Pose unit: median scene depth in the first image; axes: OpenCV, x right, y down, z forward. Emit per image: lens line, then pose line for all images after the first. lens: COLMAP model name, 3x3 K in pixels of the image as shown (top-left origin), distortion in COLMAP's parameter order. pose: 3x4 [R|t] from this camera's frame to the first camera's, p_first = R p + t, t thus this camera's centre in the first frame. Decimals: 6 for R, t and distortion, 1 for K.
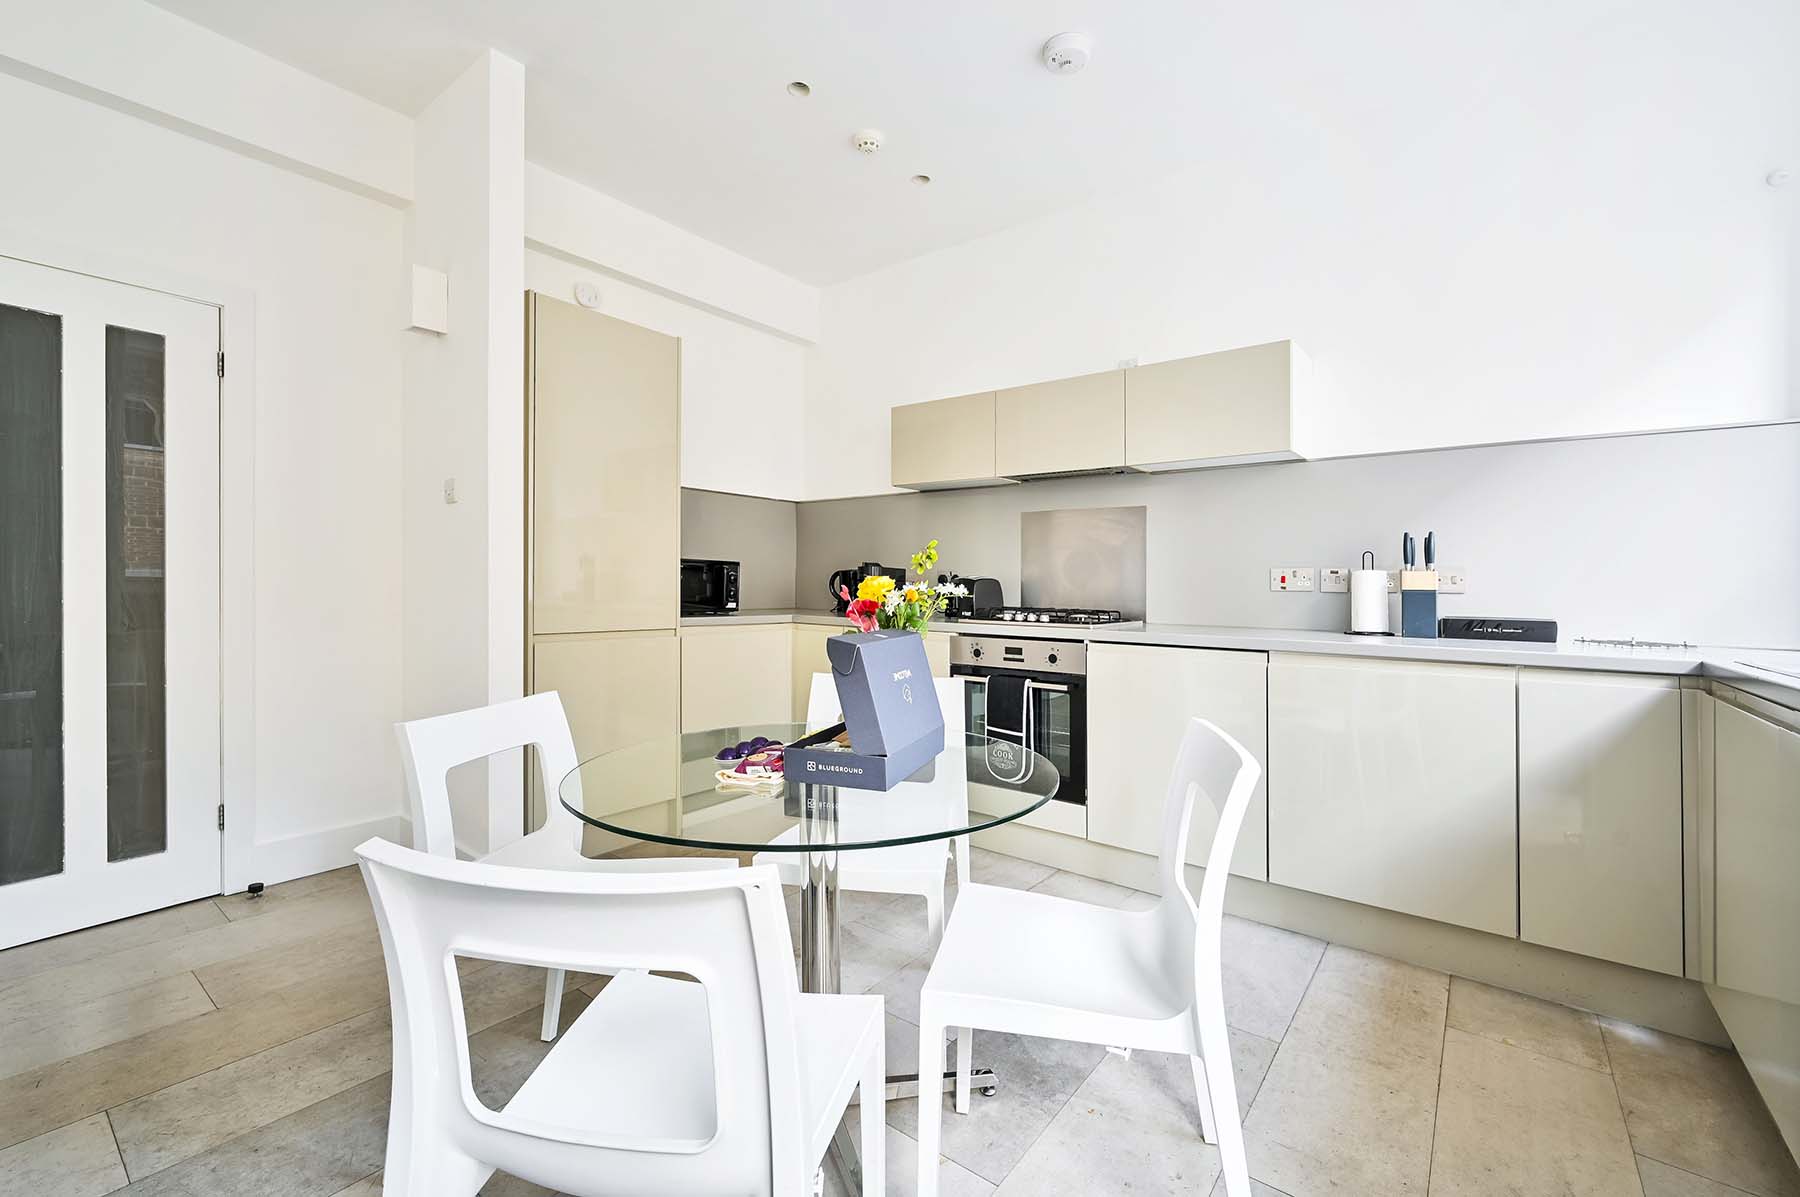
lens RADIAL K [[752.3, 0, 902.0], [0, 752.3, 575.9], [0, 0, 1]] dist [-0.001853, 0.001310]
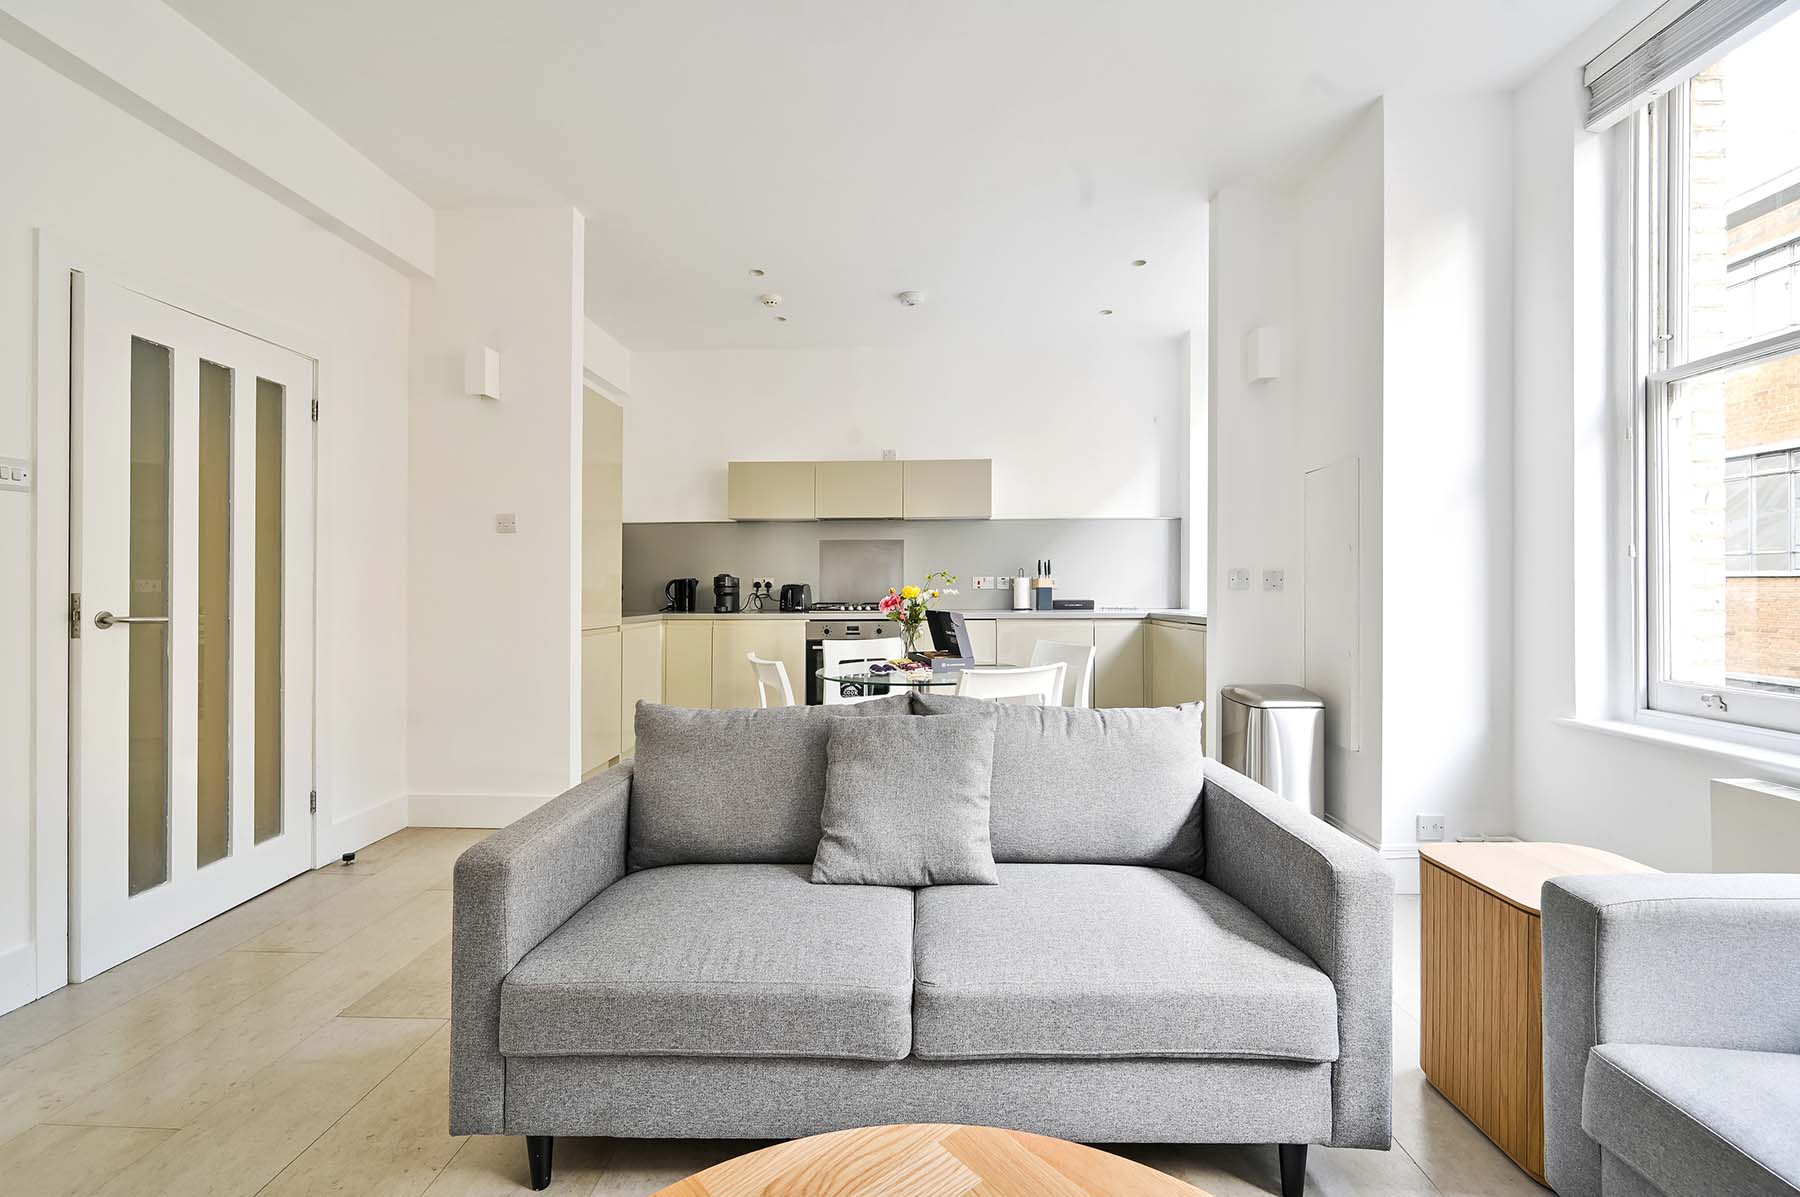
lens RADIAL K [[752.3, 0, 892.2], [0, 752.3, 586.2], [0, 0, 1]] dist [-0.001853, 0.001310]
pose [[0.819019, -0.015942, 0.573544, -0.803326], [0.010168, 0.999860, 0.013271, -0.014984], [-0.573676, -0.005037, 0.819067, -0.436778]]
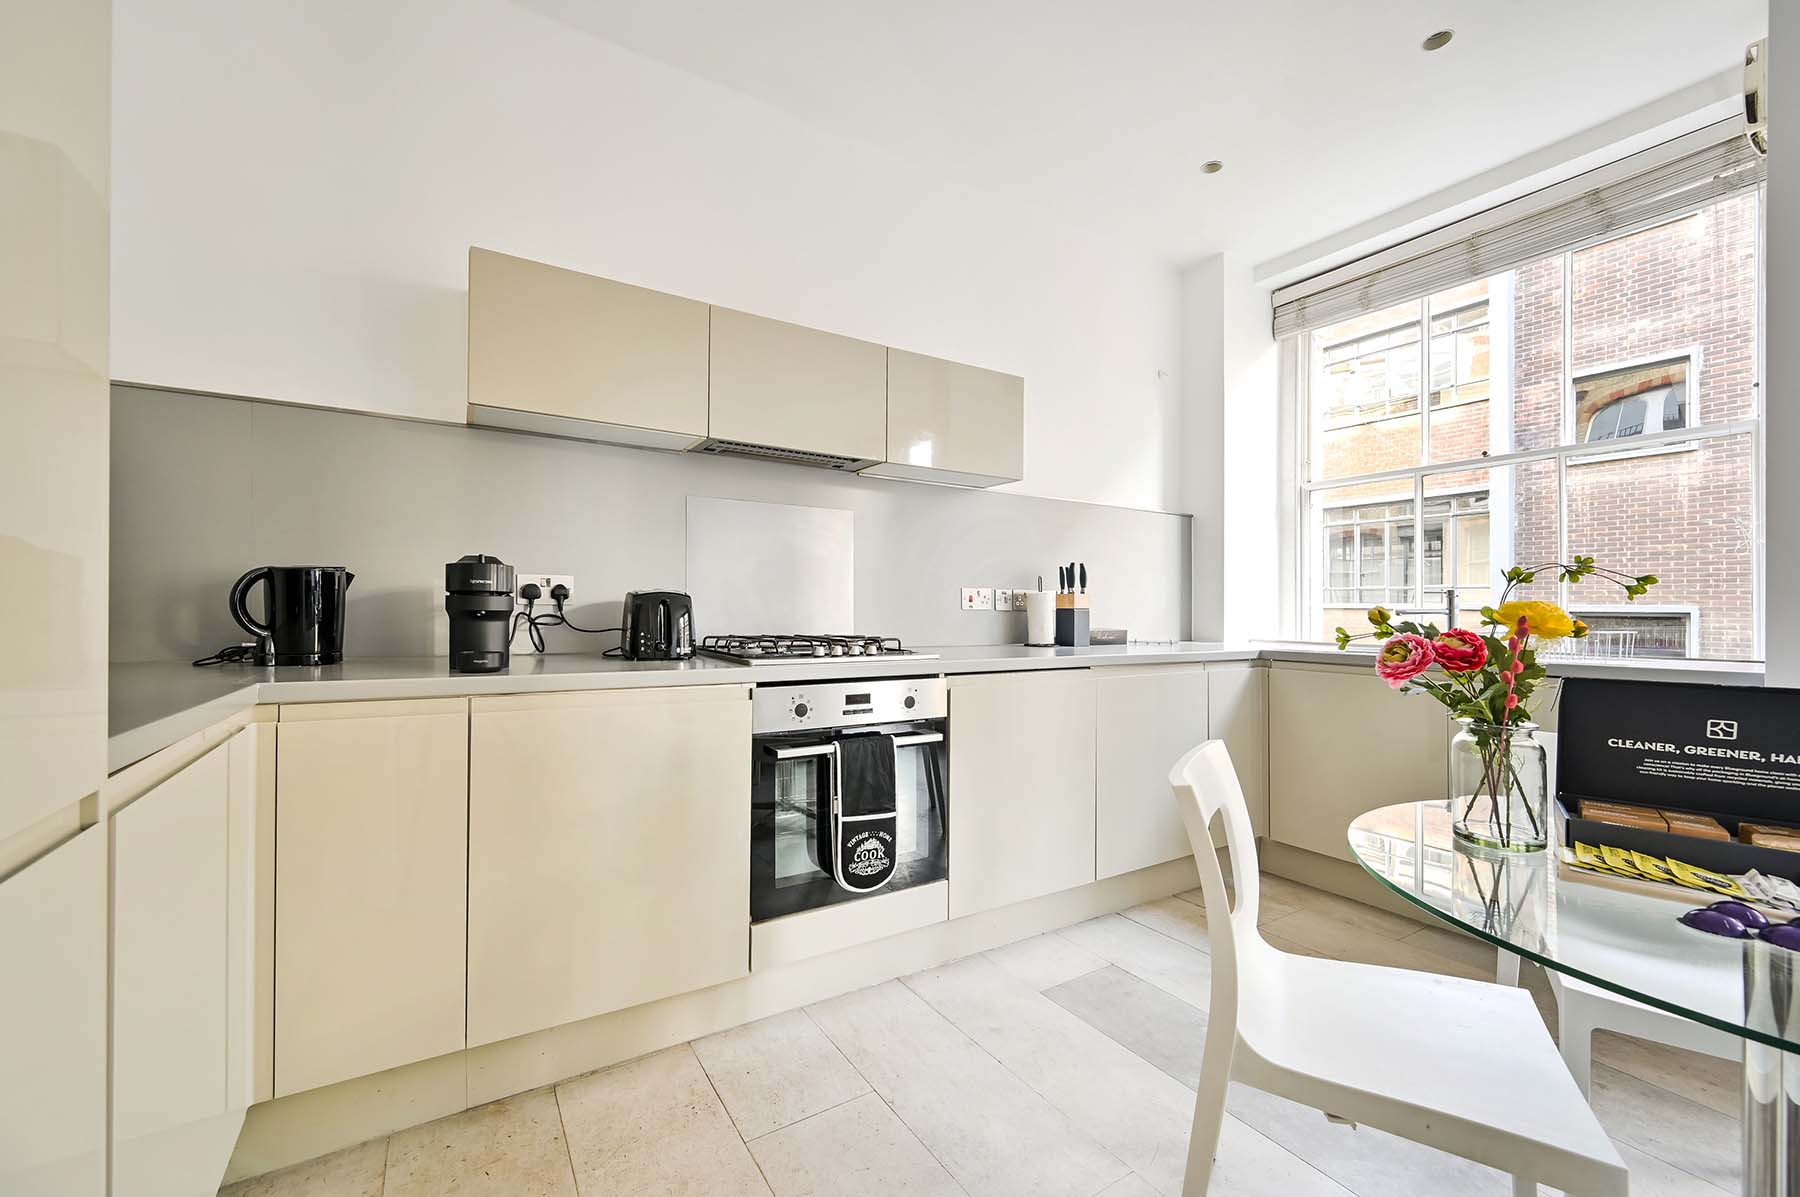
lens RADIAL K [[709.9, 0, 888.4], [0, 709.9, 603.4], [0, 0, 1]] dist [-0.002531, -0.000495]
pose [[0.354249, -0.000678, 0.935151, -0.506433], [-0.015842, 0.999852, 0.006726, 0.006579], [-0.935017, -0.017198, 0.354186, 0.826943]]
